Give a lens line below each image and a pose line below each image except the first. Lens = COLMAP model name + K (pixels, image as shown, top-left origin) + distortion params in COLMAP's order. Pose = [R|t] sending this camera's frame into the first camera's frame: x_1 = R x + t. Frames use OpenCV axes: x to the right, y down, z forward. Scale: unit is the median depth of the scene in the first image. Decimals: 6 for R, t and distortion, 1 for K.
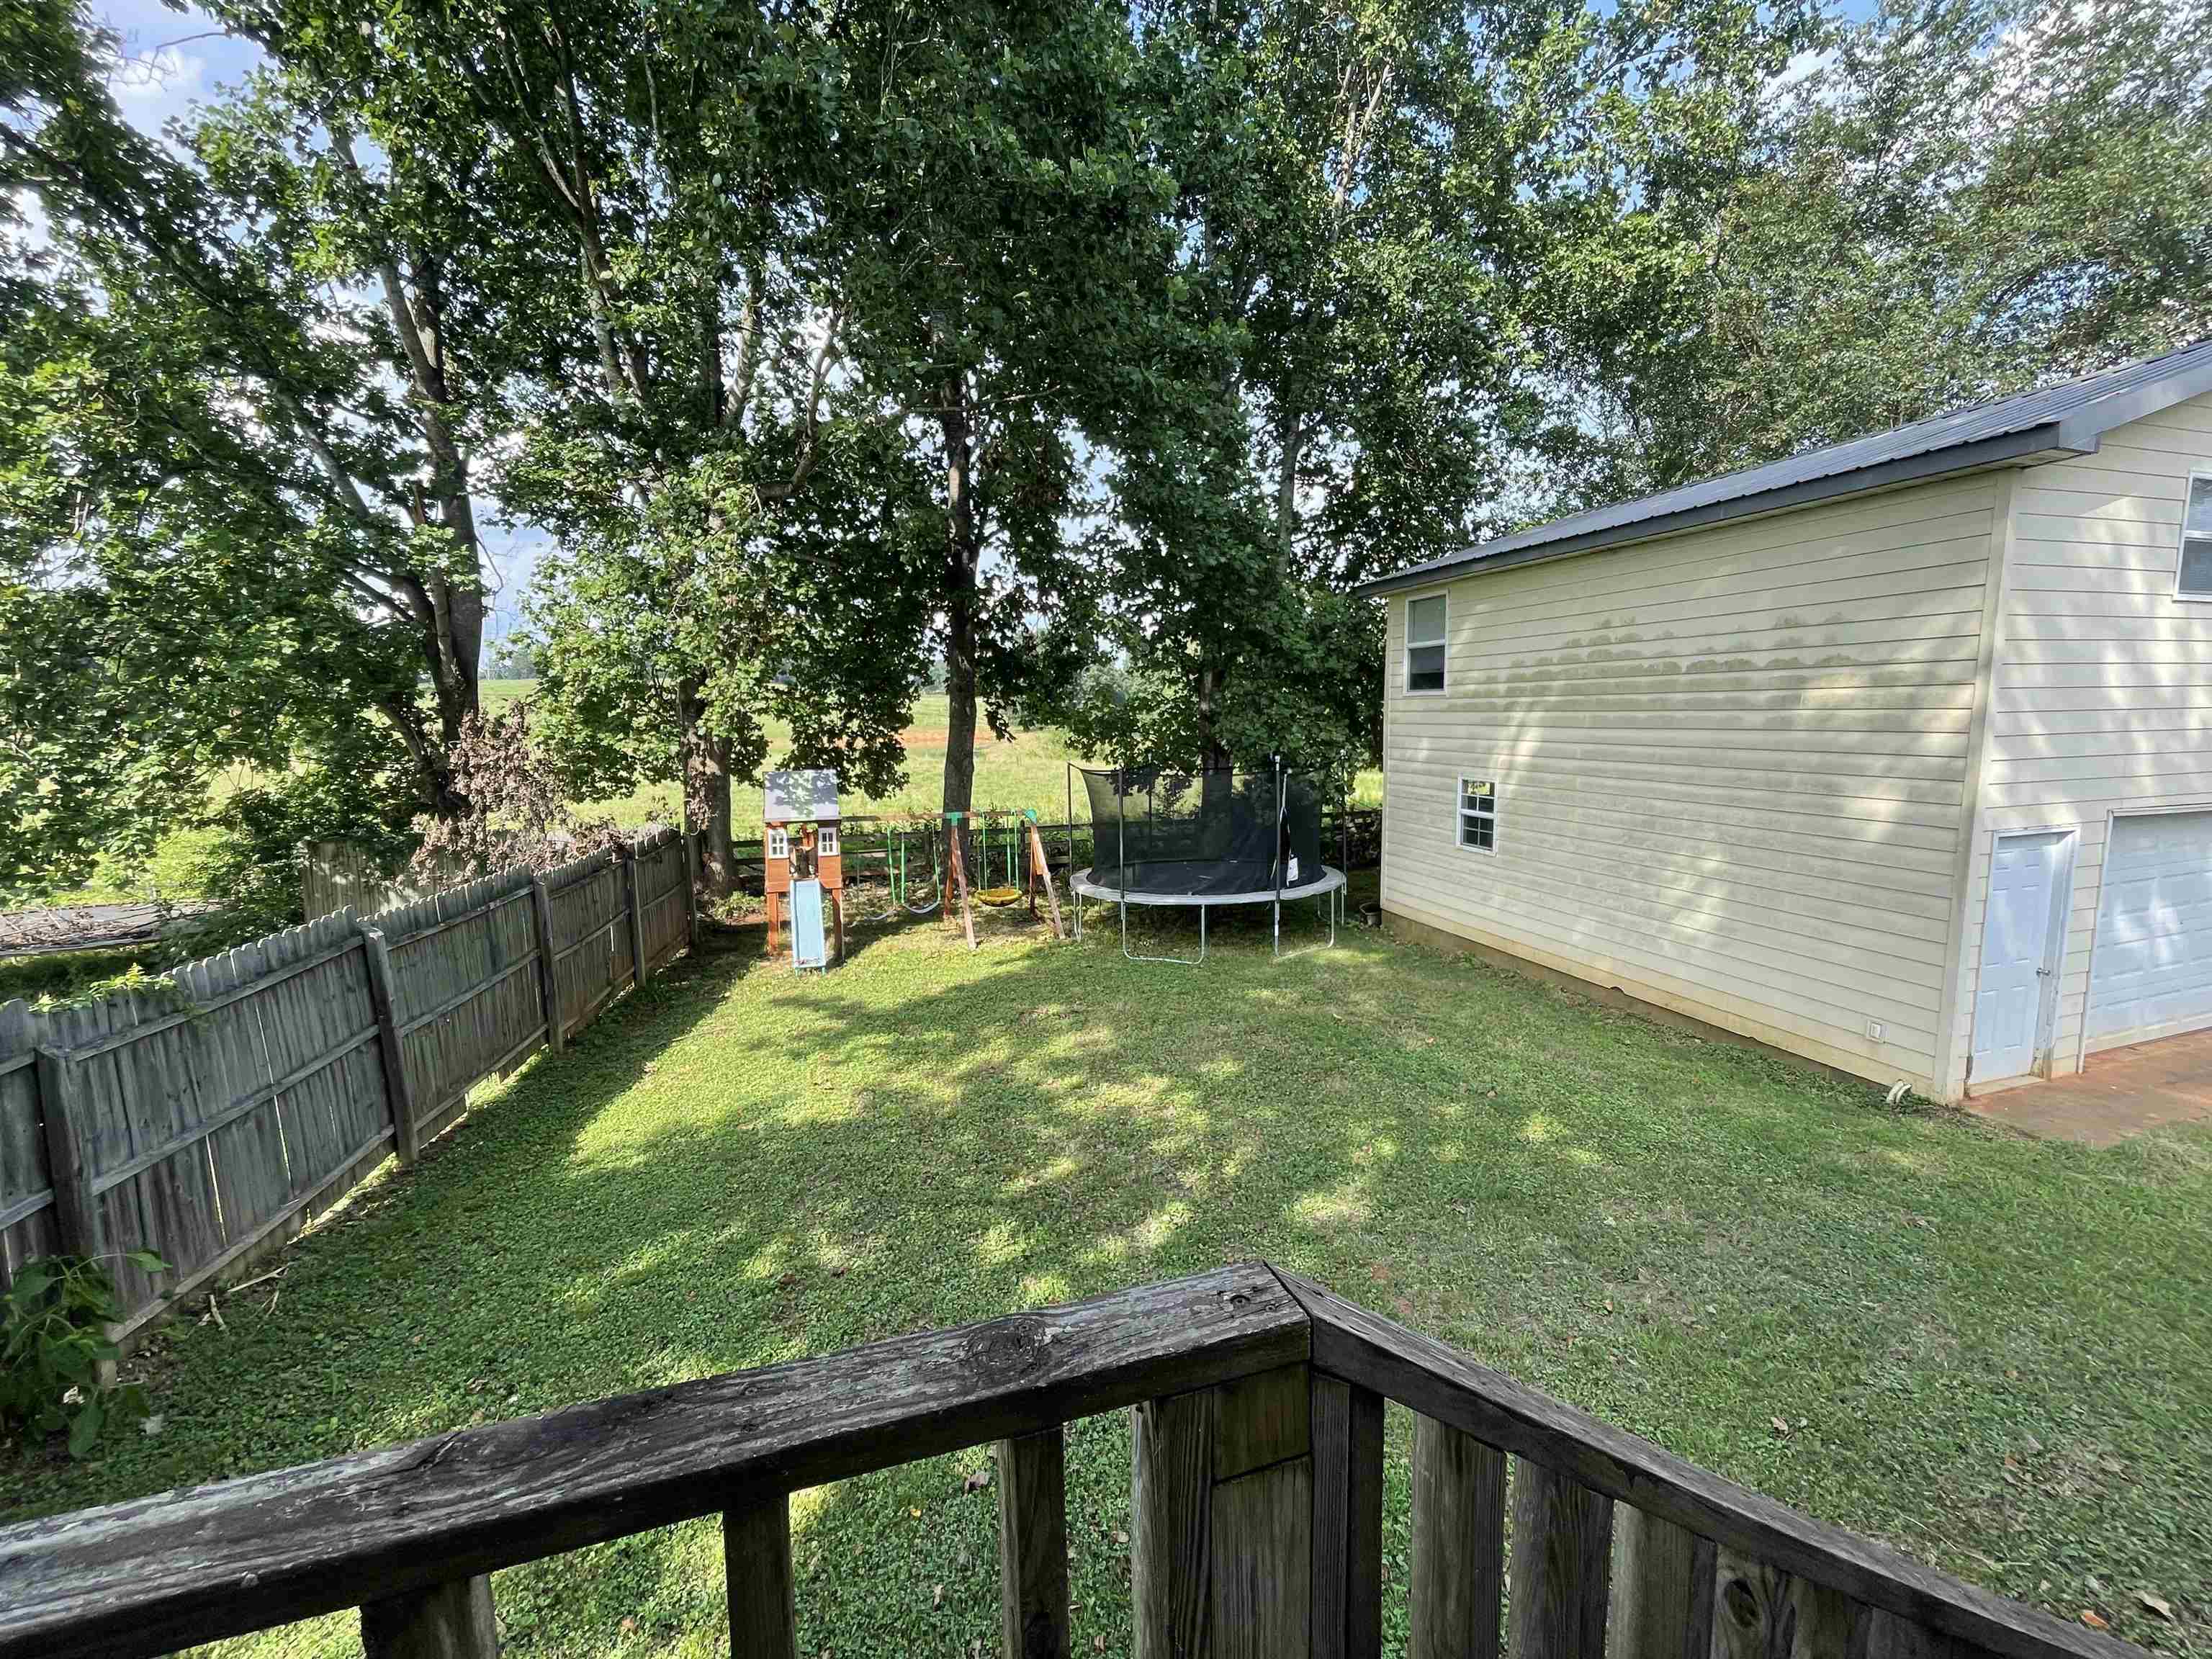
lens RADIAL K [[904.2, 0, 1101.1], [0, 904.2, 821.3], [0, 0, 1]] dist [-0.005842, 0.001860]
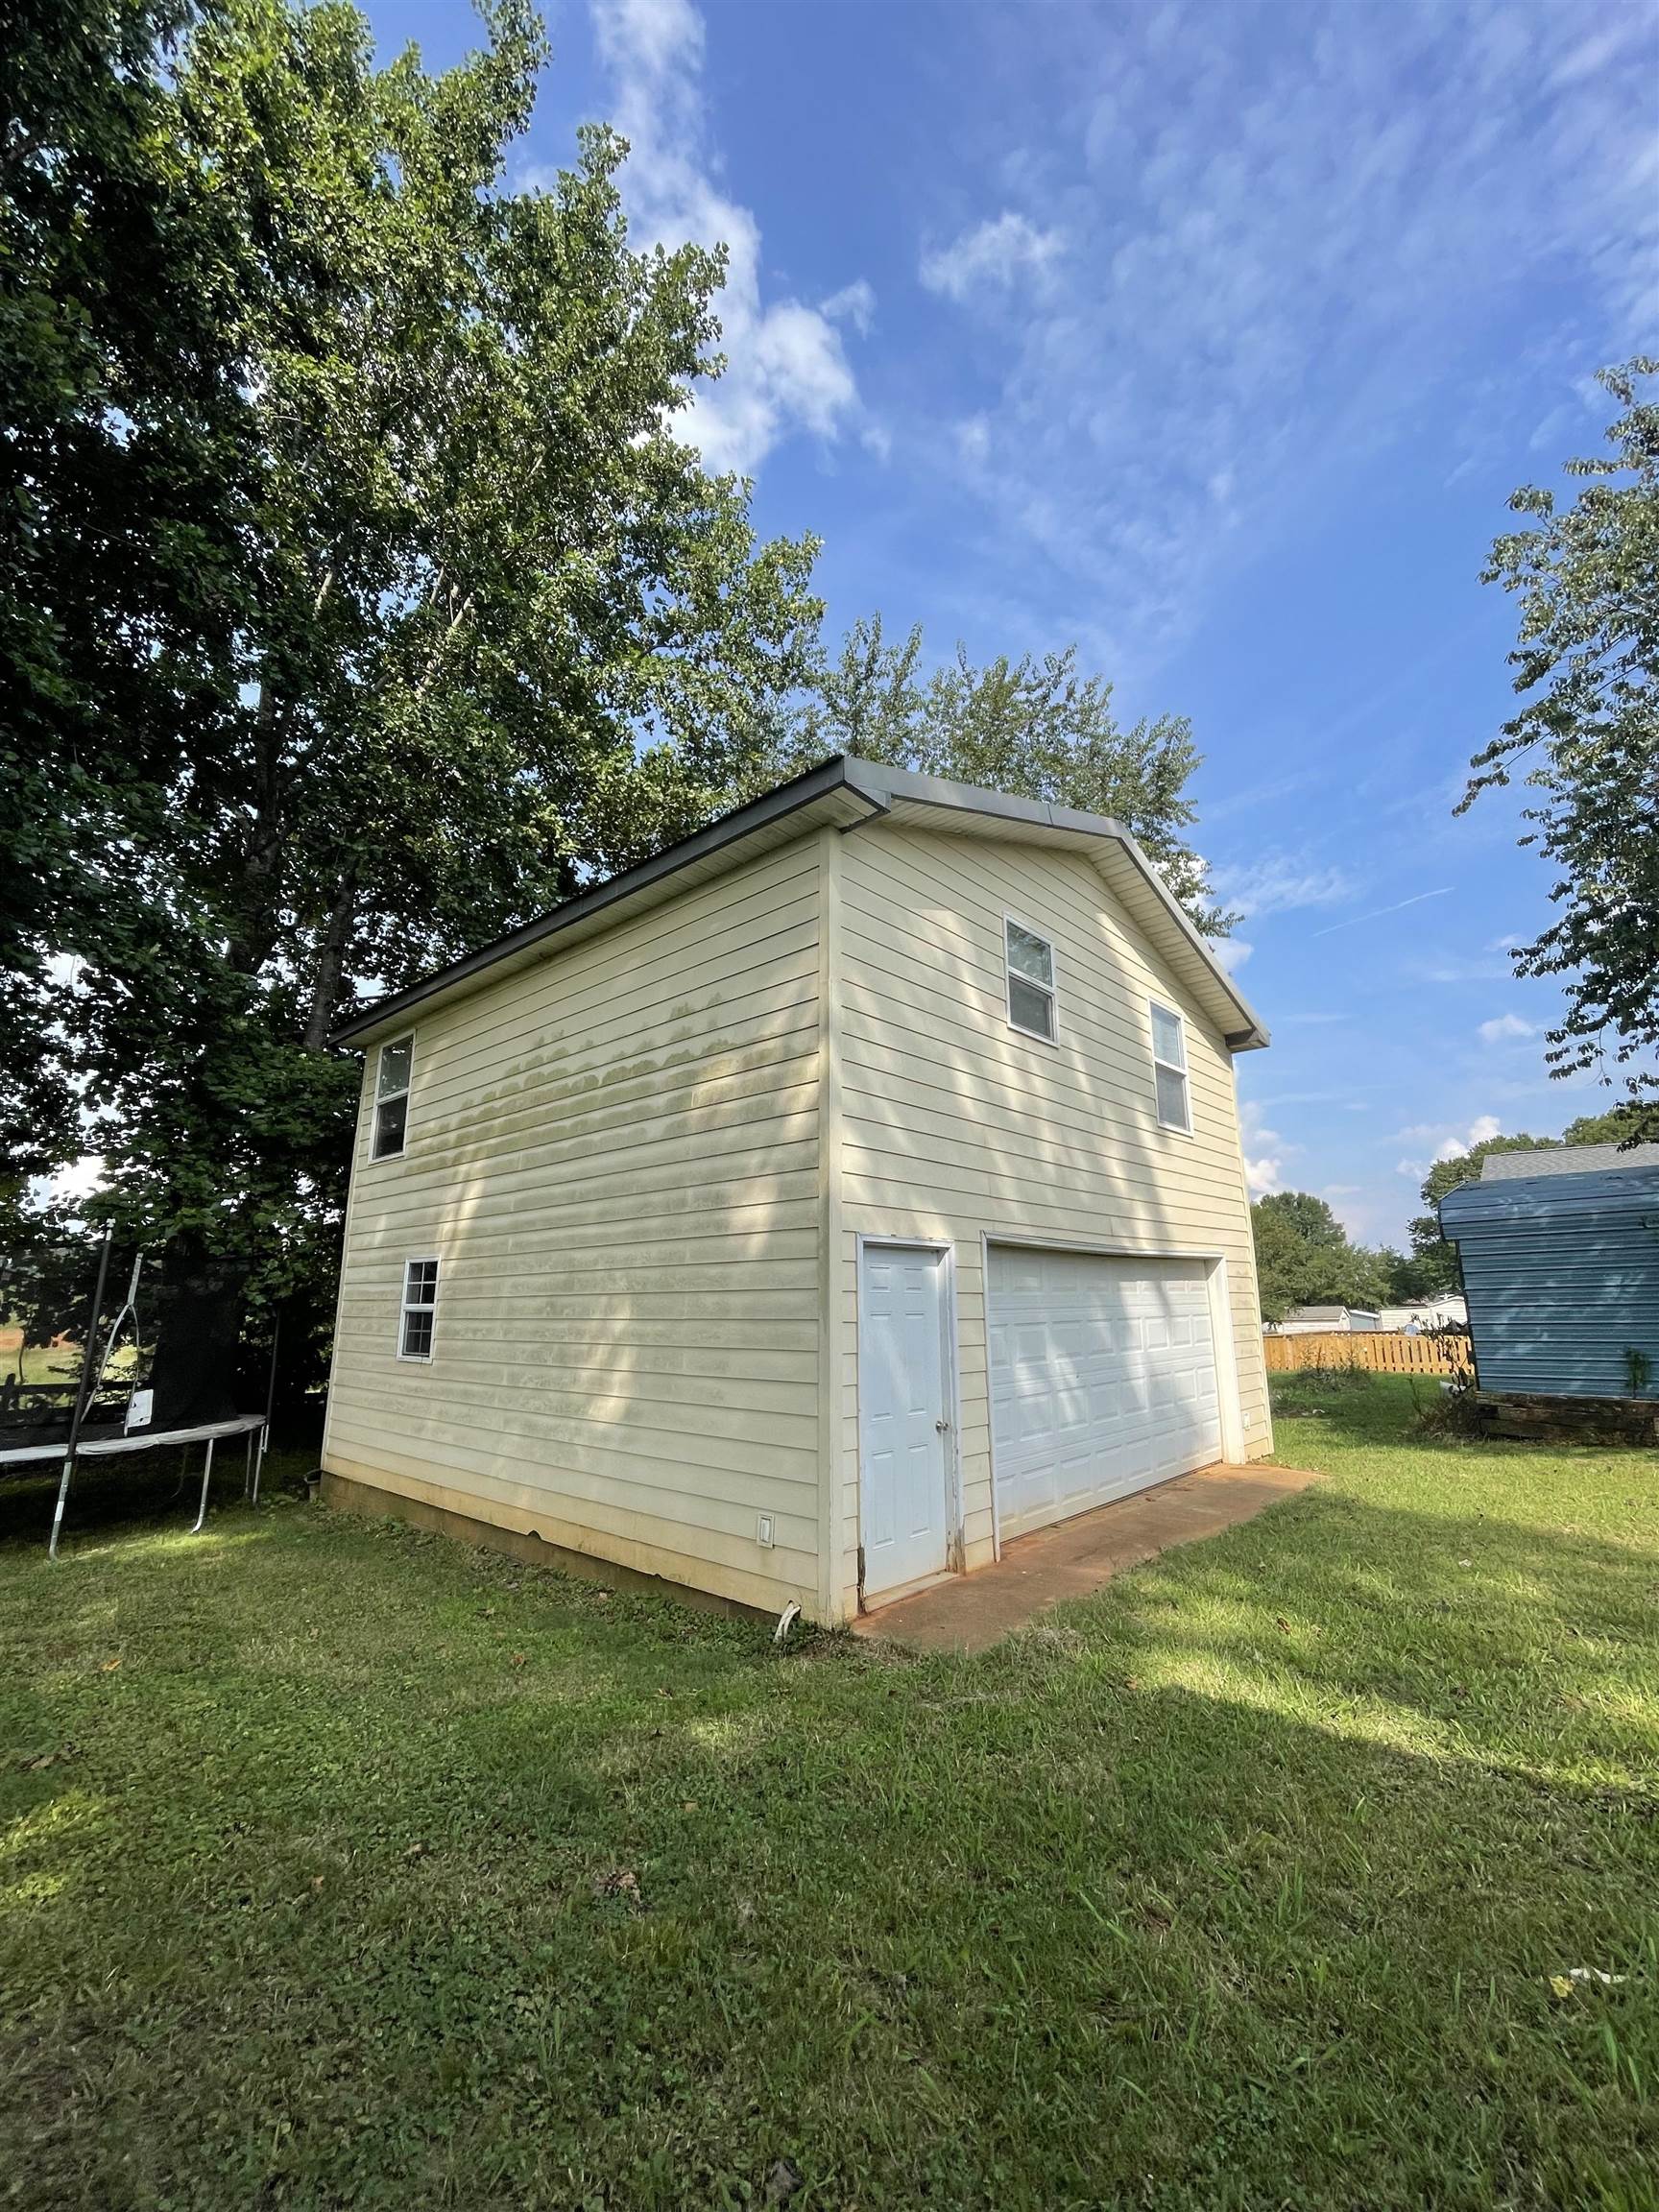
lens RADIAL K [[904.2, 0, 837.6], [0, 904.2, 1104.9], [0, 0, 1]] dist [-0.005842, 0.001860]
pose [[0.860591, 0.124609, 0.493817, 0.435935], [0.054237, 0.941670, -0.332140, 0.132184], [-0.506400, 0.312620, 0.803634, 0.250566]]
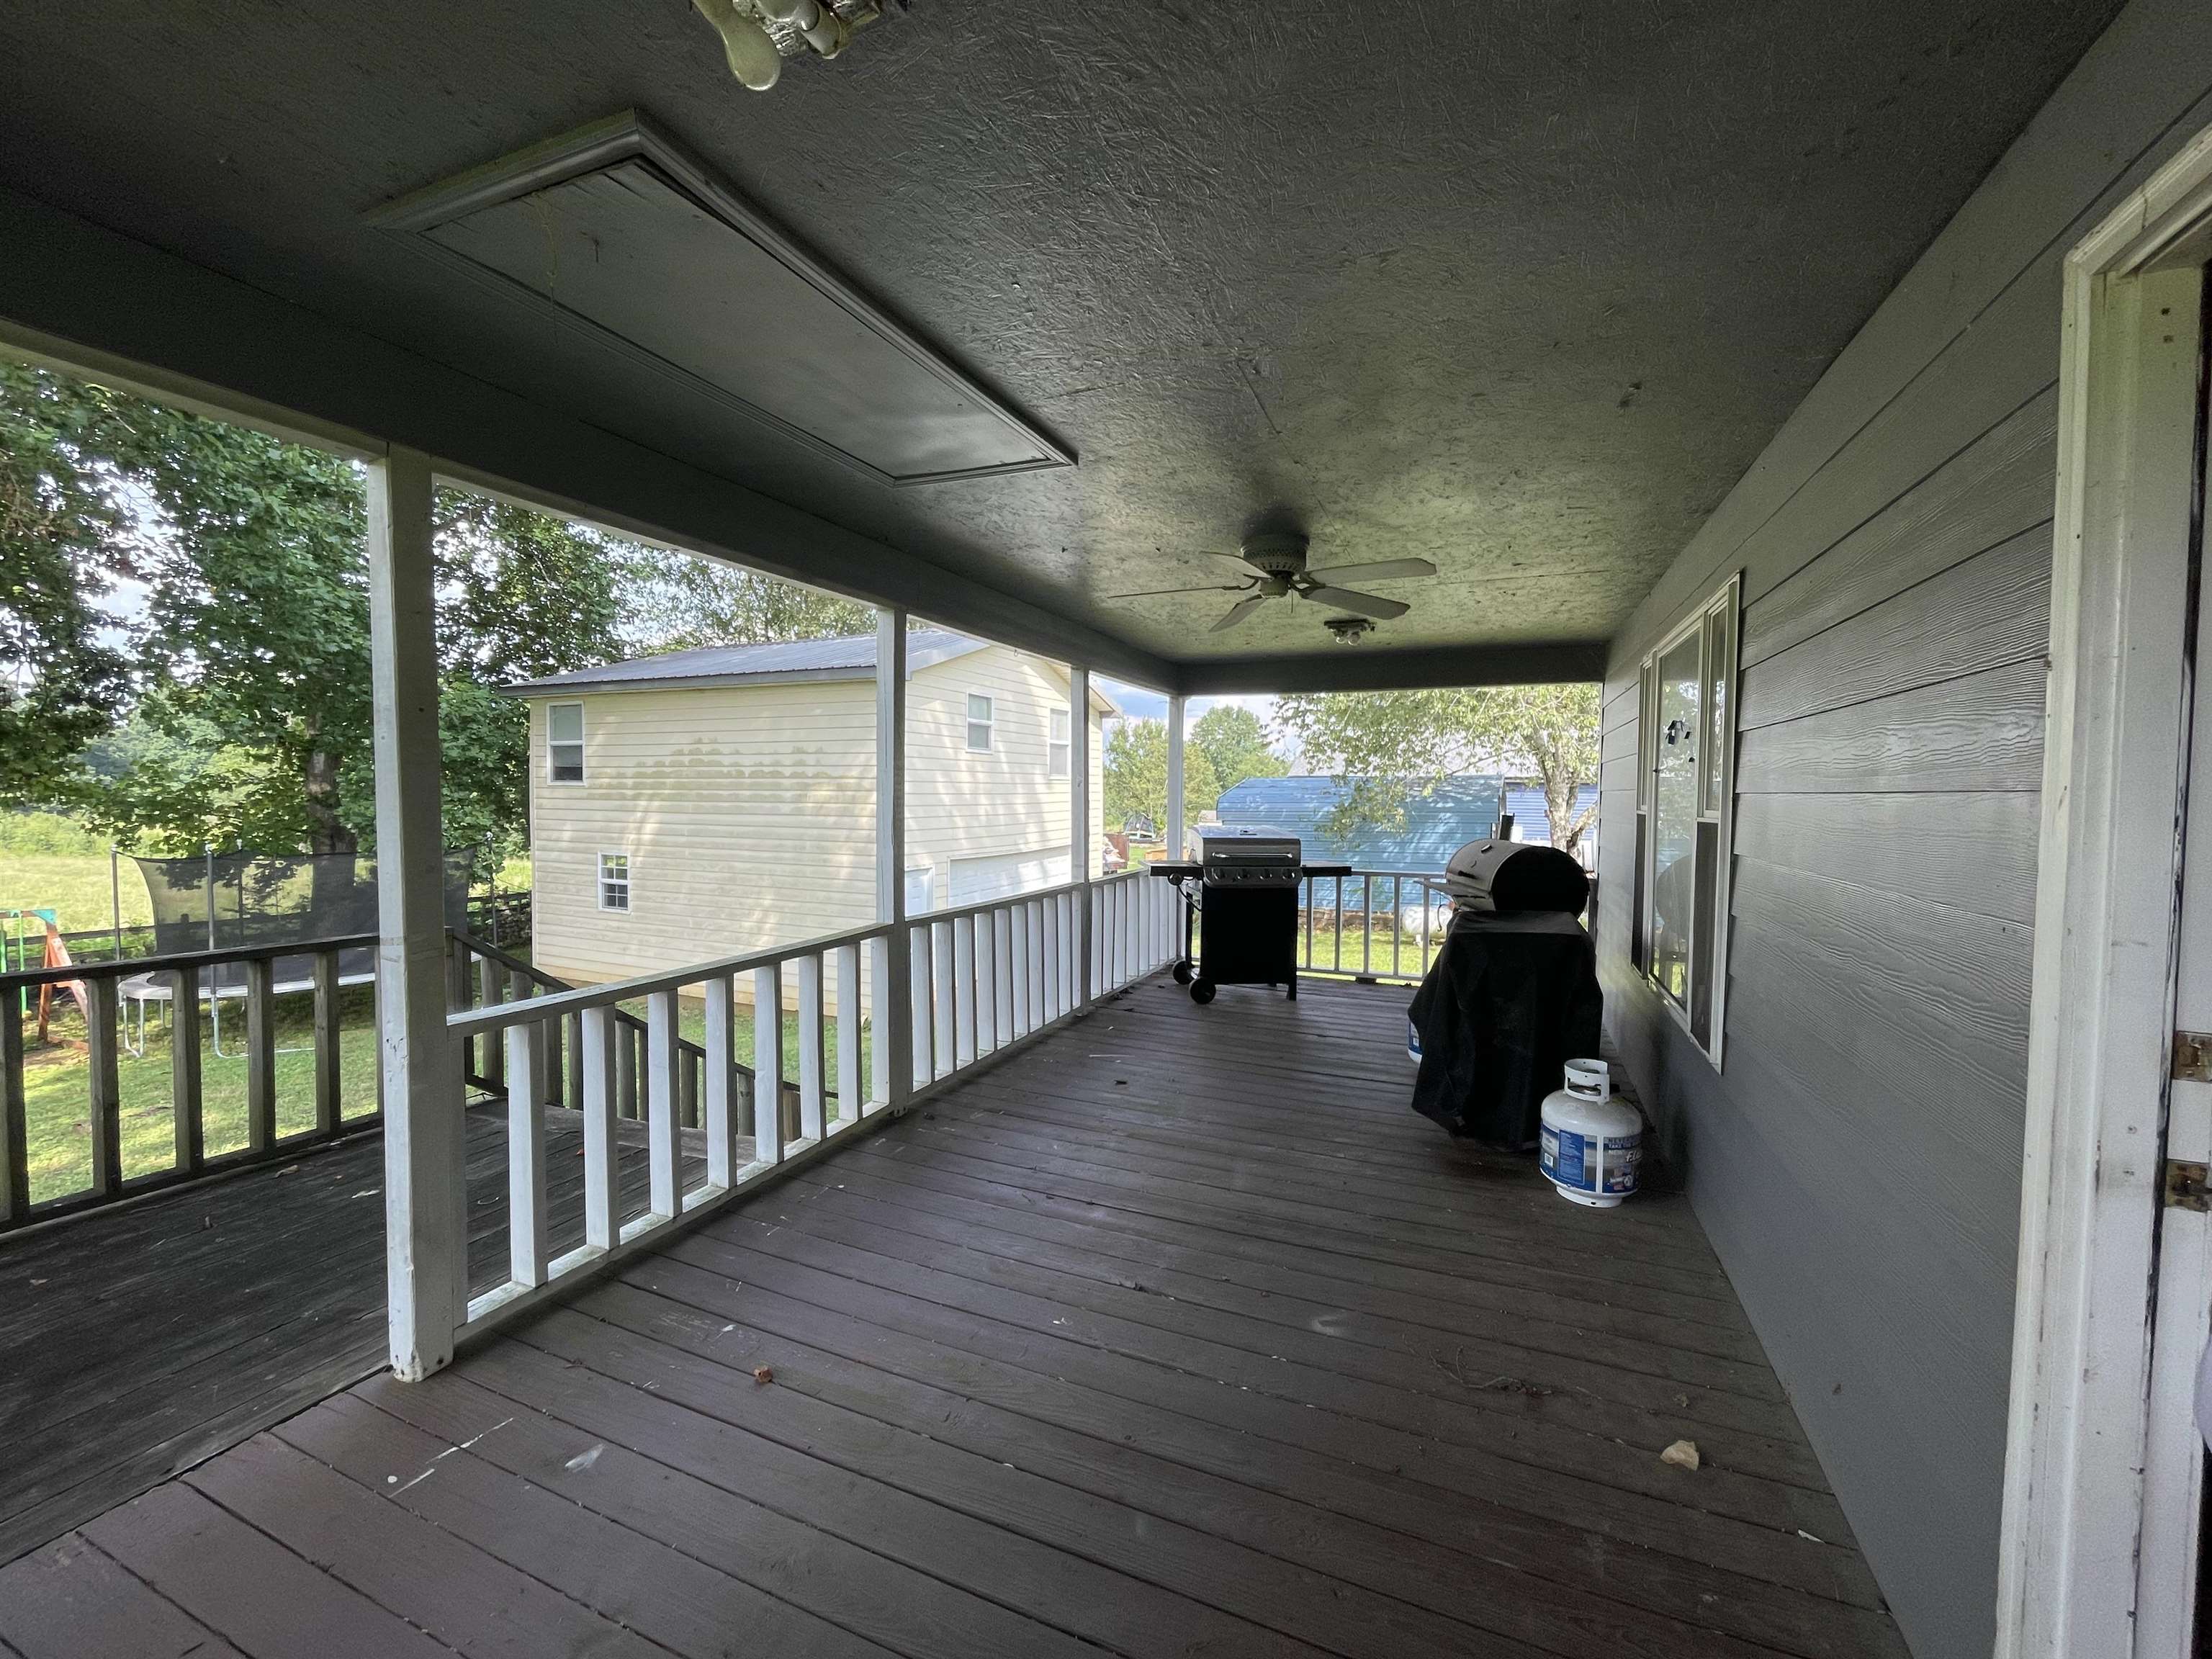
lens RADIAL K [[904.2, 0, 1108.8], [0, 904.2, 819.2], [0, 0, 1]] dist [-0.005842, 0.001860]
pose [[0.657399, 0.001026, 0.753542, -0.099217], [0.071684, 0.995379, -0.063893, 0.046468], [-0.750125, 0.096020, 0.654288, -0.446636]]
